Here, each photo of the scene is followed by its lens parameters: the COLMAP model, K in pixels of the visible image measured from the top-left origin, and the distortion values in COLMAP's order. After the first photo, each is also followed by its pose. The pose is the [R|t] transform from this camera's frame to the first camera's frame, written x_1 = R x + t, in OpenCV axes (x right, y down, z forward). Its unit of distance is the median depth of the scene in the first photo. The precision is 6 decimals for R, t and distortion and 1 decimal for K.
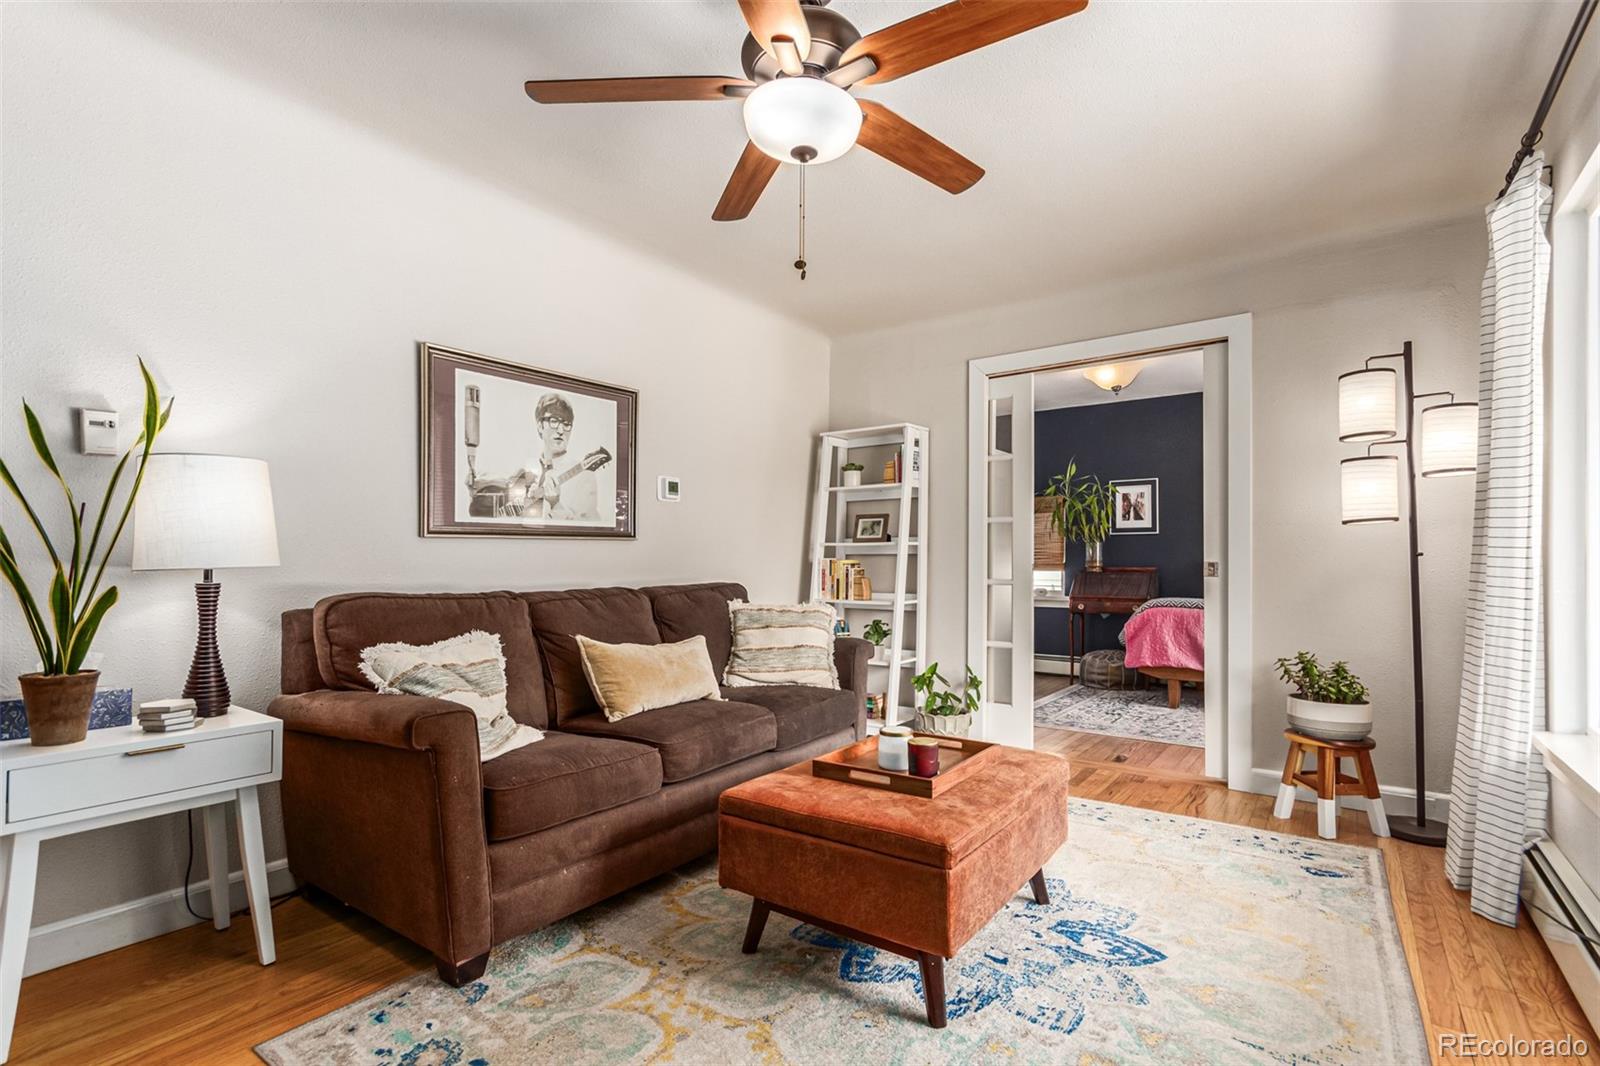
lens RADIAL K [[758.4, 0, 803.2], [0, 758.4, 555.2], [0, 0, 1]] dist [0.002536, 0.000946]
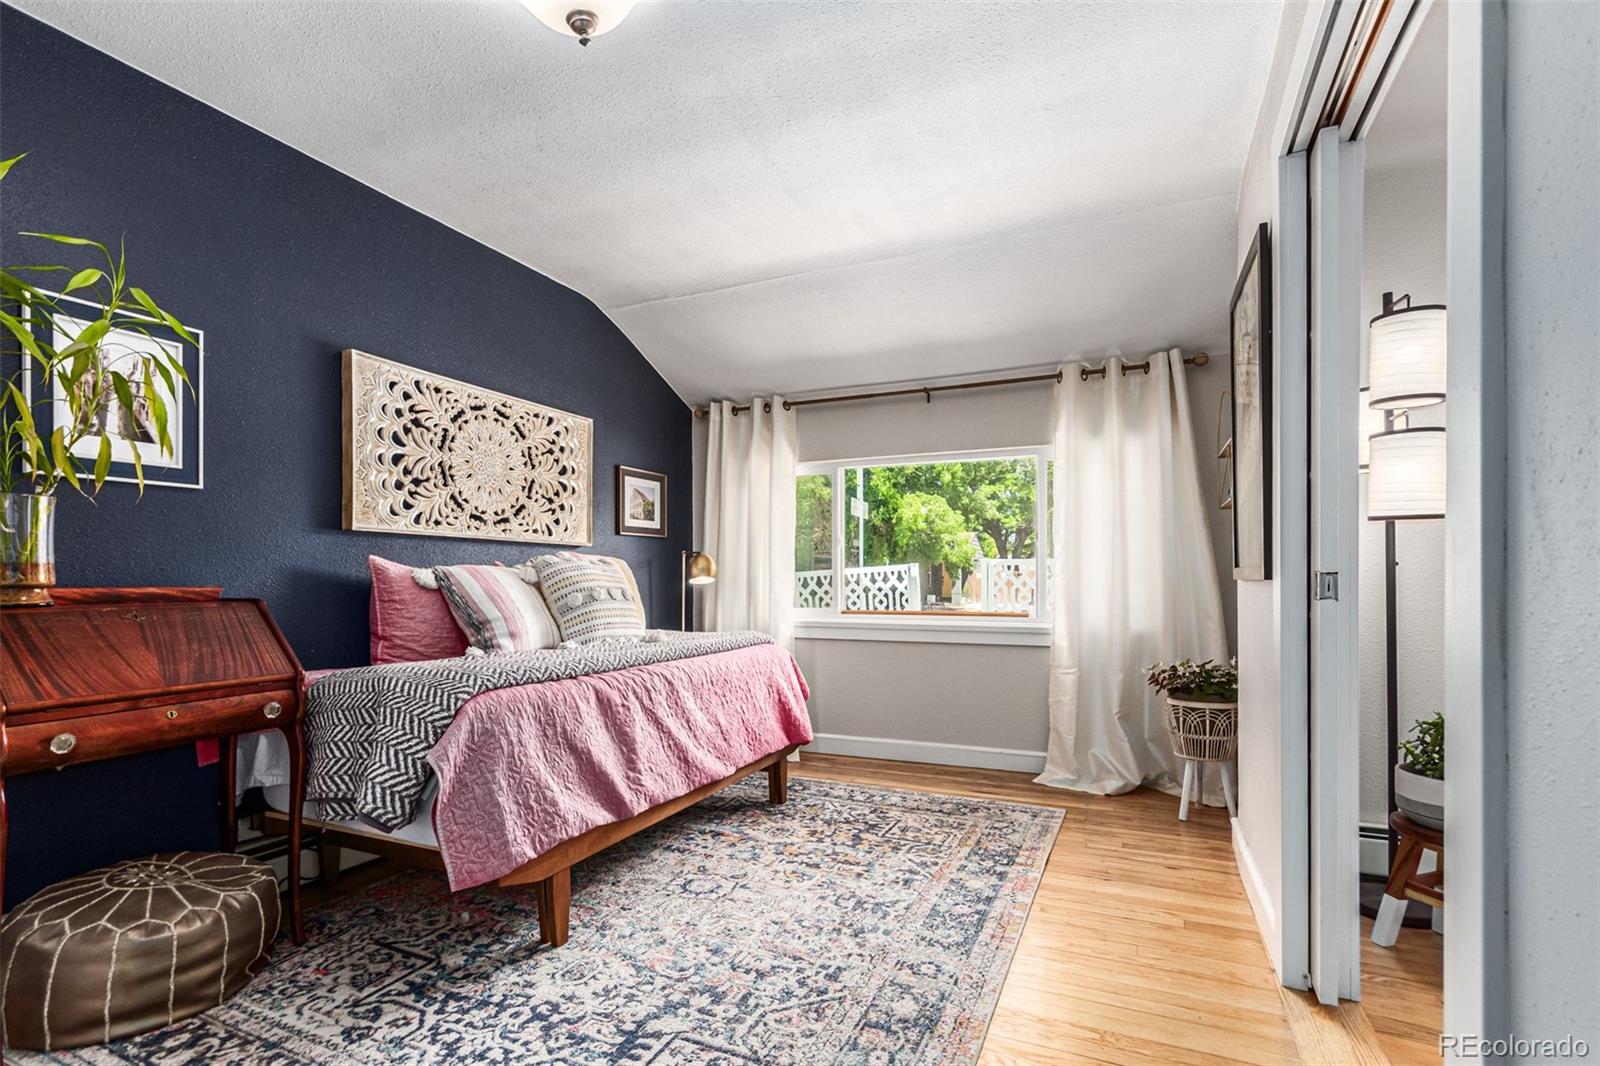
lens RADIAL K [[758.4, 0, 795.5], [0, 758.4, 577.7], [0, 0, 1]] dist [0.002536, 0.000946]
pose [[-0.197100, 0.000118, 0.980383, 0.139913], [-0.009395, 0.999954, -0.002009, 0.022020], [-0.980338, -0.009606, -0.197090, 1.648893]]
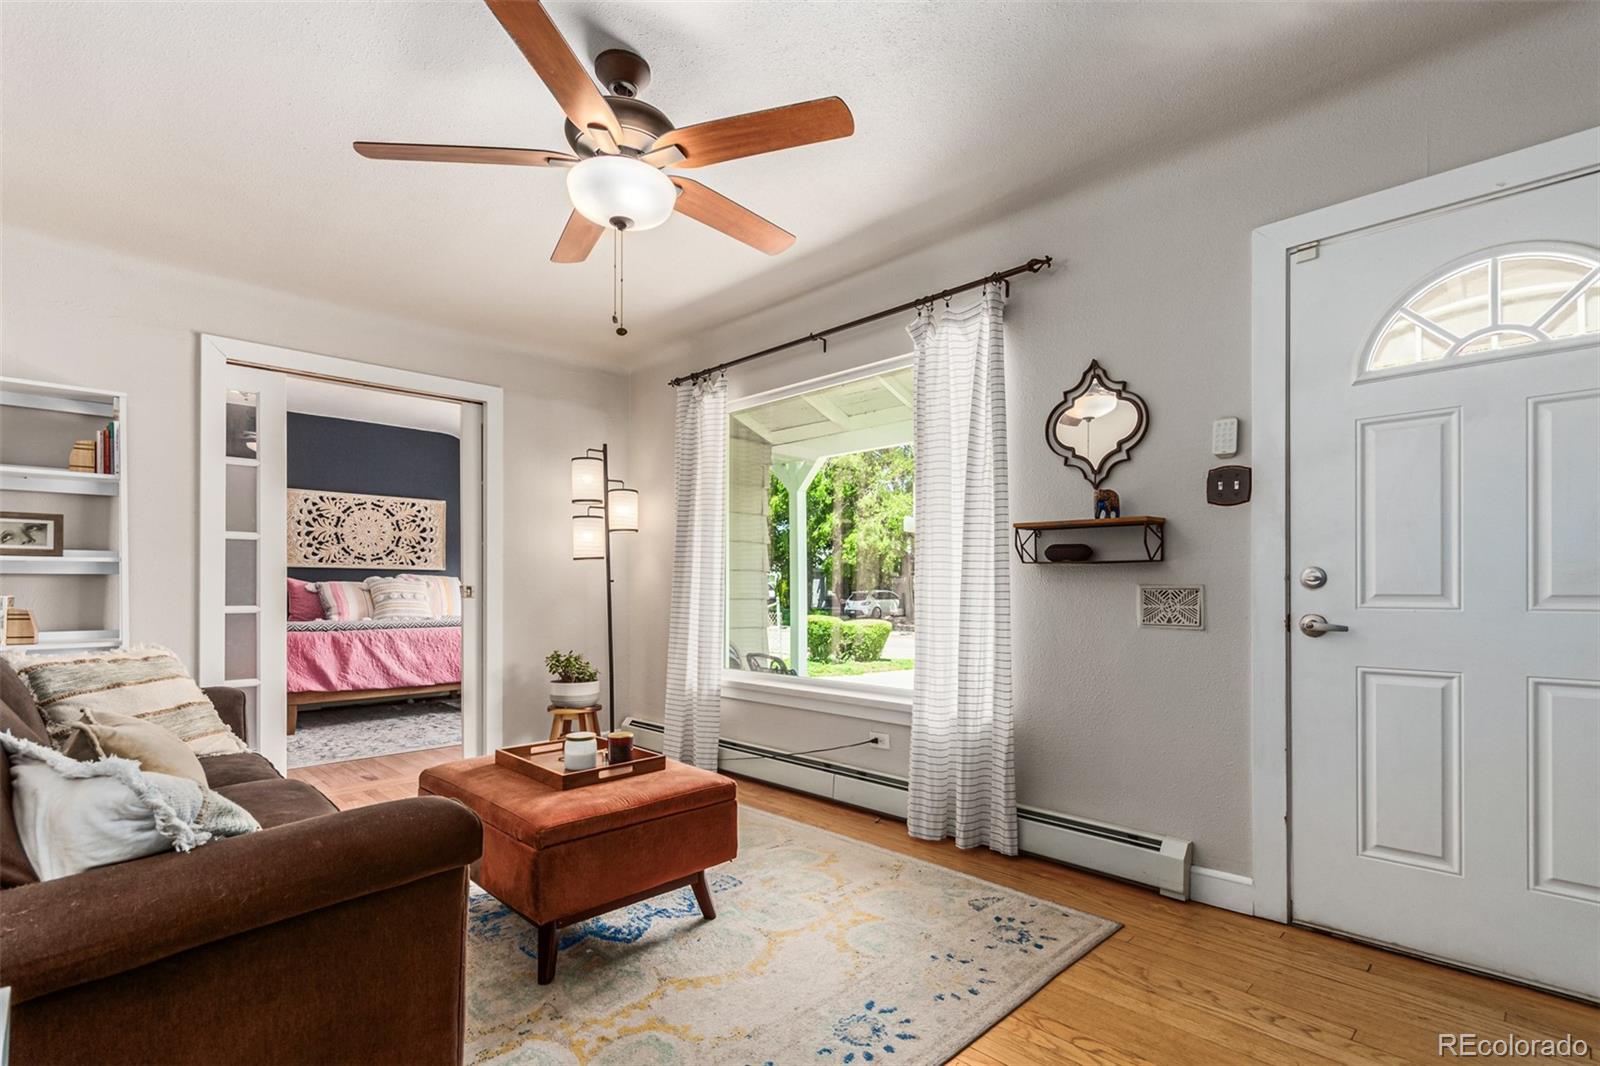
lens RADIAL K [[758.4, 0, 801.8], [0, 758.4, 587.4], [0, 0, 1]] dist [0.002536, 0.000946]
pose [[0.165254, -0.003584, 0.986245, -0.632902], [-0.011398, 0.999920, 0.005543, -0.000832], [-0.986185, -0.012157, 0.165200, 0.328154]]
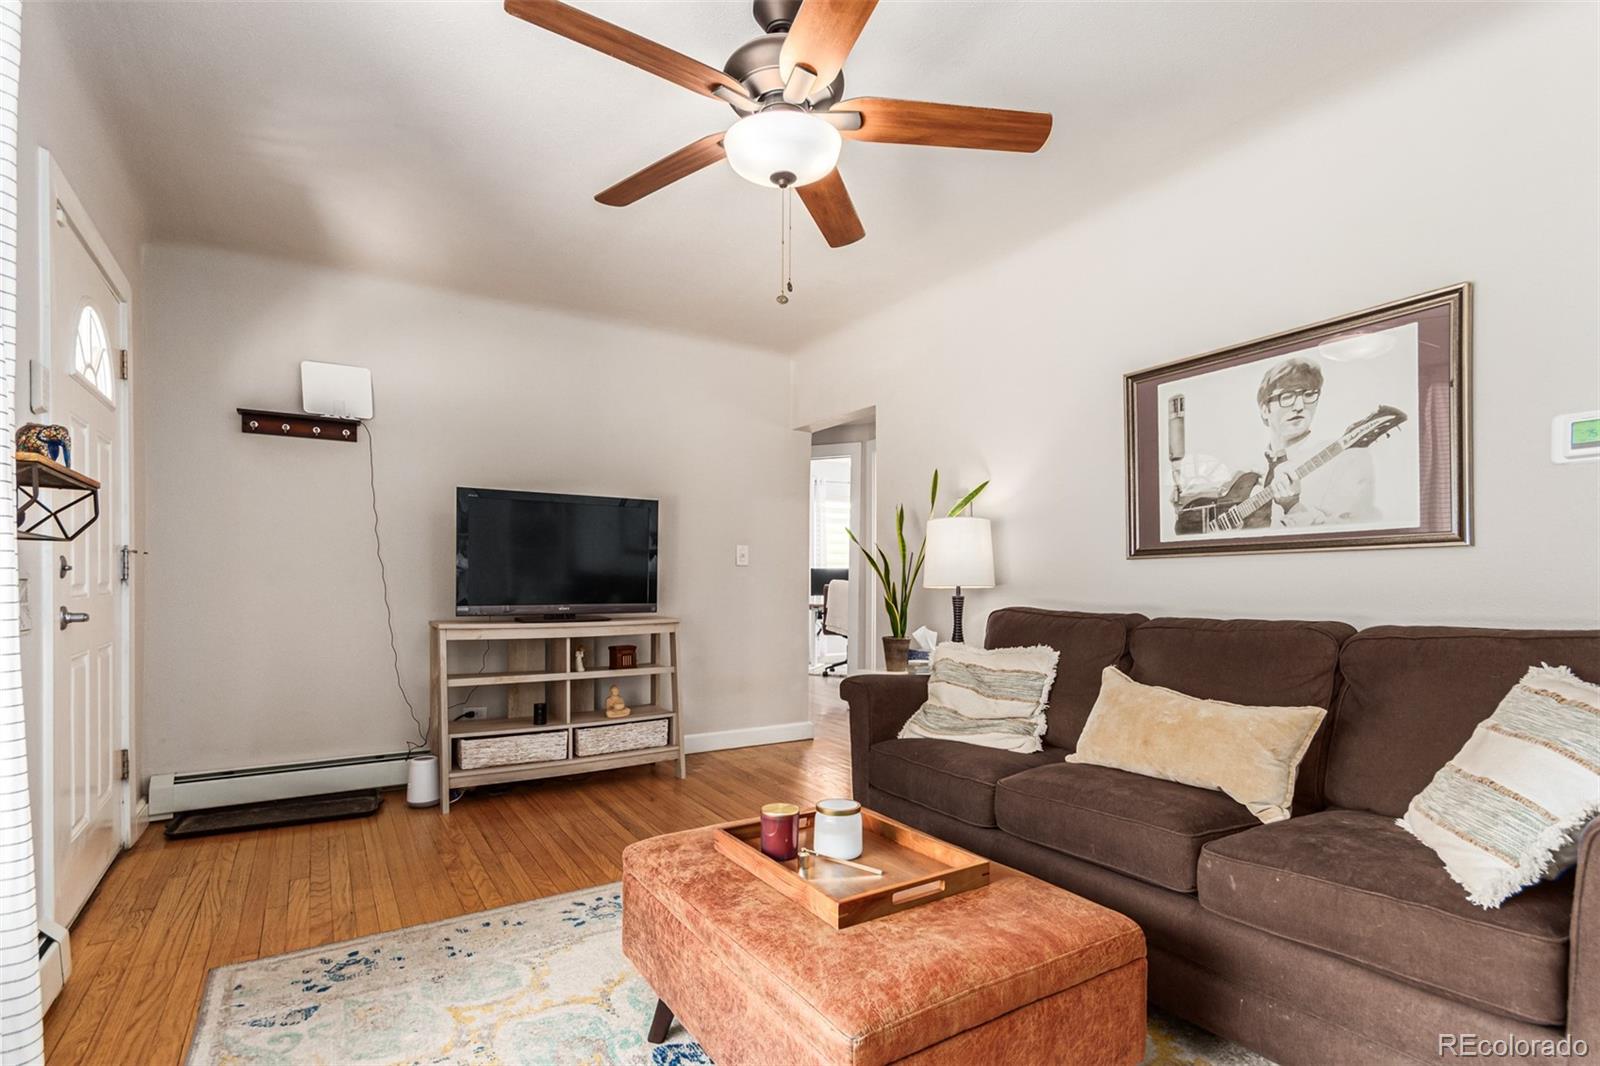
lens RADIAL K [[758.4, 0, 799.3], [0, 758.4, 593.3], [0, 0, 1]] dist [0.002536, 0.000946]
pose [[-0.371274, 0.010826, -0.928460, 0.558362], [0.004234, 0.999941, 0.009966, 0.009019], [0.928514, -0.000231, -0.371298, 0.834894]]
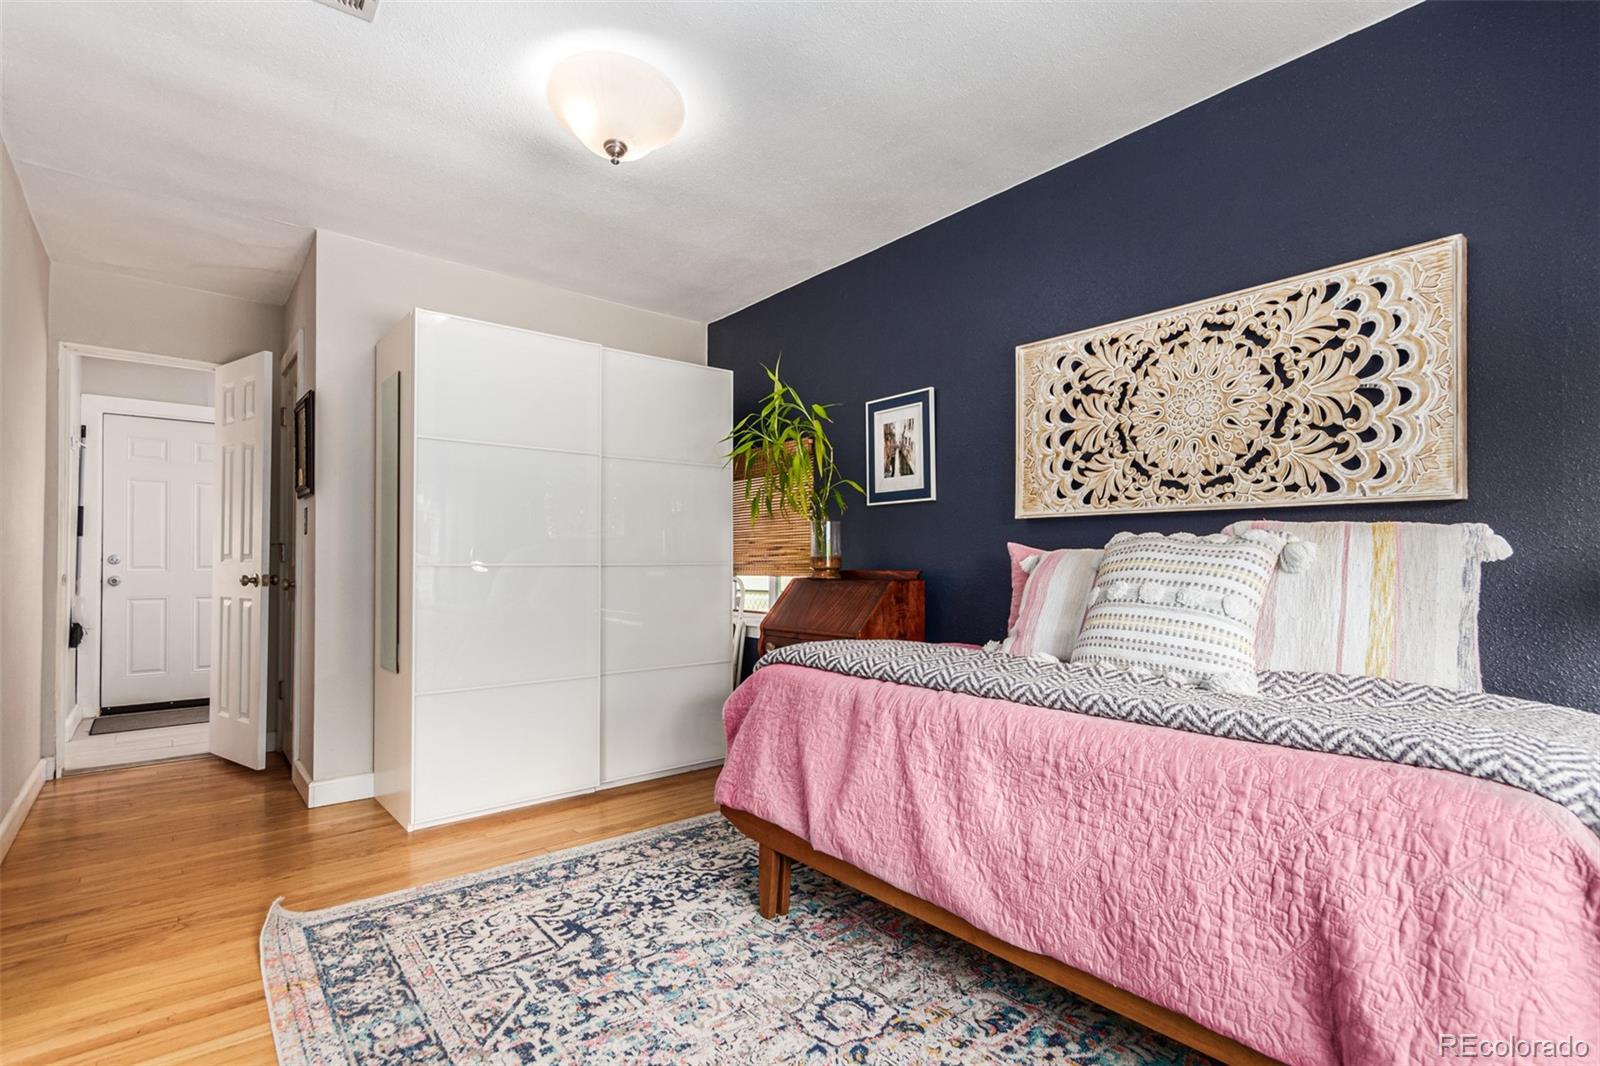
lens RADIAL K [[758.4, 0, 807.6], [0, 758.4, 549.6], [0, 0, 1]] dist [0.002536, 0.000946]
pose [[0.969218, -0.007505, -0.246090, 1.050295], [0.005953, 0.999957, -0.007051, 0.012665], [0.246132, 0.005369, 0.969221, 1.045312]]
